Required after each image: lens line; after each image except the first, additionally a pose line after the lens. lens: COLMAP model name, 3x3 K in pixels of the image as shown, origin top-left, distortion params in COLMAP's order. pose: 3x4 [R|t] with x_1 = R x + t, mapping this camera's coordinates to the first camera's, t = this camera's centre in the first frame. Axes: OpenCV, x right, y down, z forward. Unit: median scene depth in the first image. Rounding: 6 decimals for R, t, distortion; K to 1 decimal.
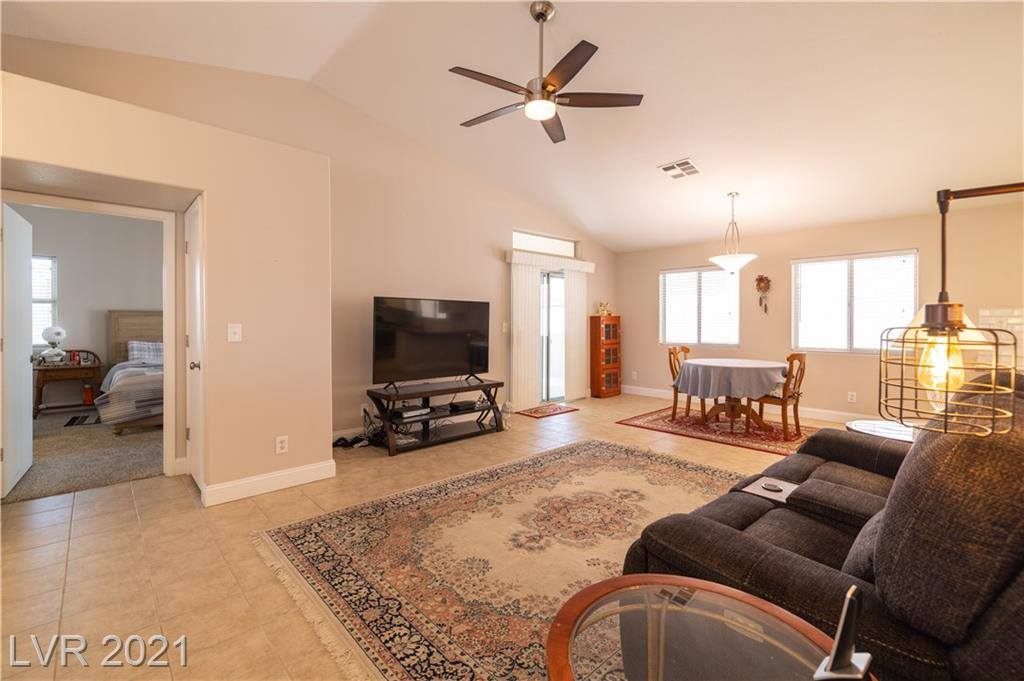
lens RADIAL K [[439.7, 0, 510.6], [0, 439.7, 325.2], [0, 0, 1]] dist [0.000186, 0.000106]
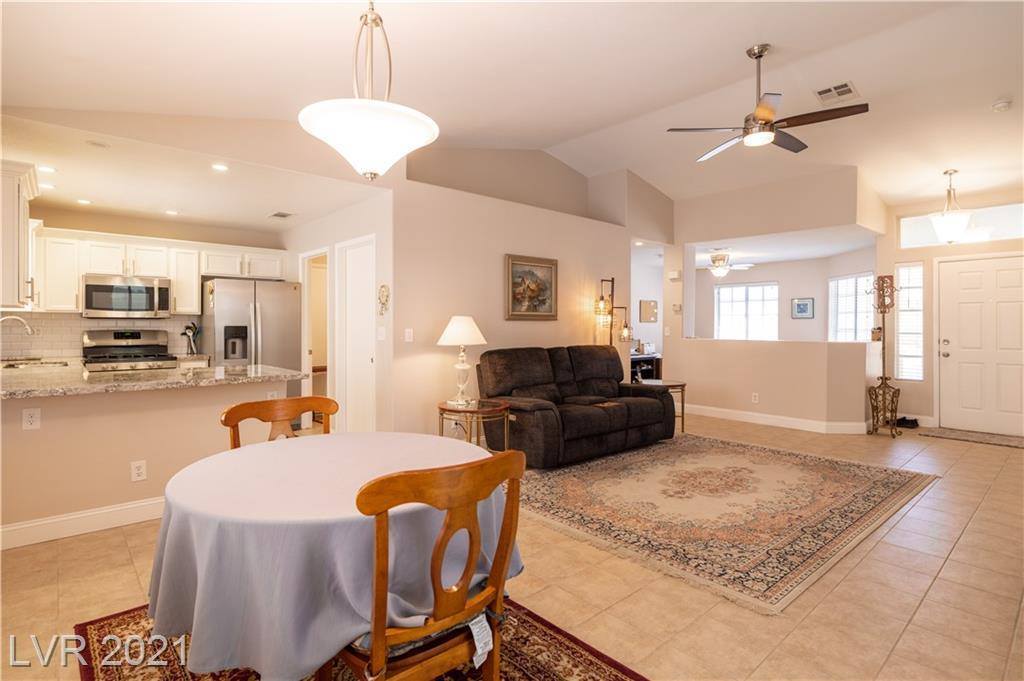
lens RADIAL K [[513.8, 0, 514.7], [0, 513.8, 325.5], [0, 0, 1]] dist [-0.008691, 0.000217]
pose [[-0.999854, -0.004641, 0.016443, 0.511942], [-0.004474, 0.999938, 0.010149, -0.018218], [-0.016490, 0.010074, -0.999813, 1.790374]]
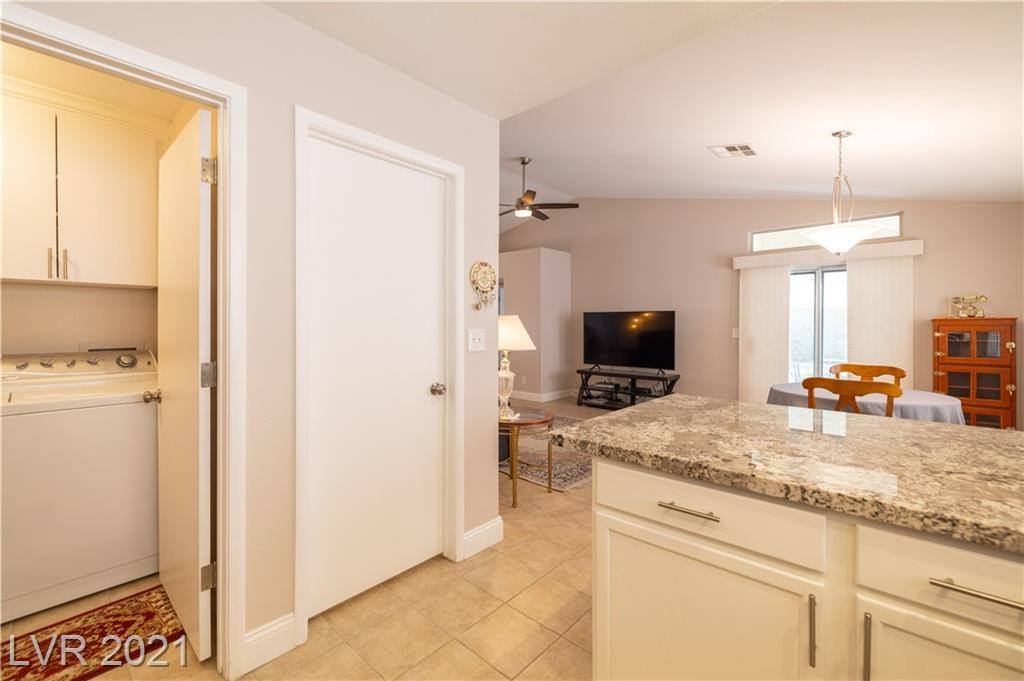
lens RADIAL K [[430.8, 0, 492.6], [0, 430.8, 330.1], [0, 0, 1]] dist [0.000840, -0.000231]
pose [[0.065797, 0.007663, -0.997804, 1.453836], [-0.011418, 0.999911, 0.006926, -0.004411], [0.997768, 0.010937, 0.065878, 0.579014]]
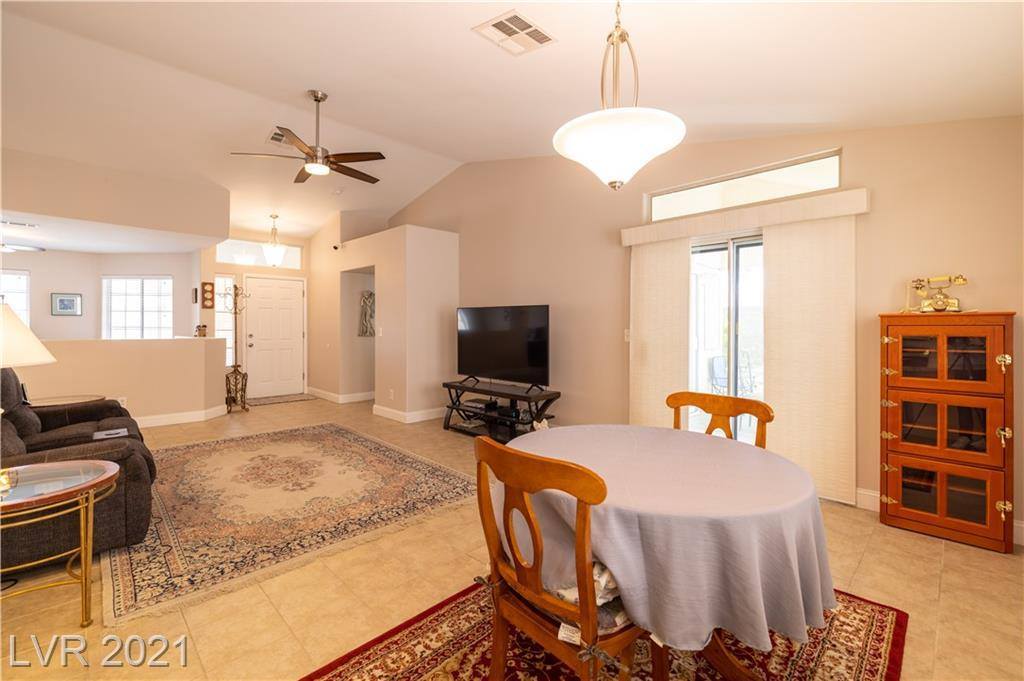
lens RADIAL K [[441.8, 0, 494.5], [0, 441.8, 326.9], [0, 0, 1]] dist [-0.002087, 0.000614]
pose [[0.016234, -0.000466, -0.999868, 1.101486], [-0.014643, 0.999893, -0.000704, -0.009653], [0.999761, 0.014652, 0.016225, 1.177210]]
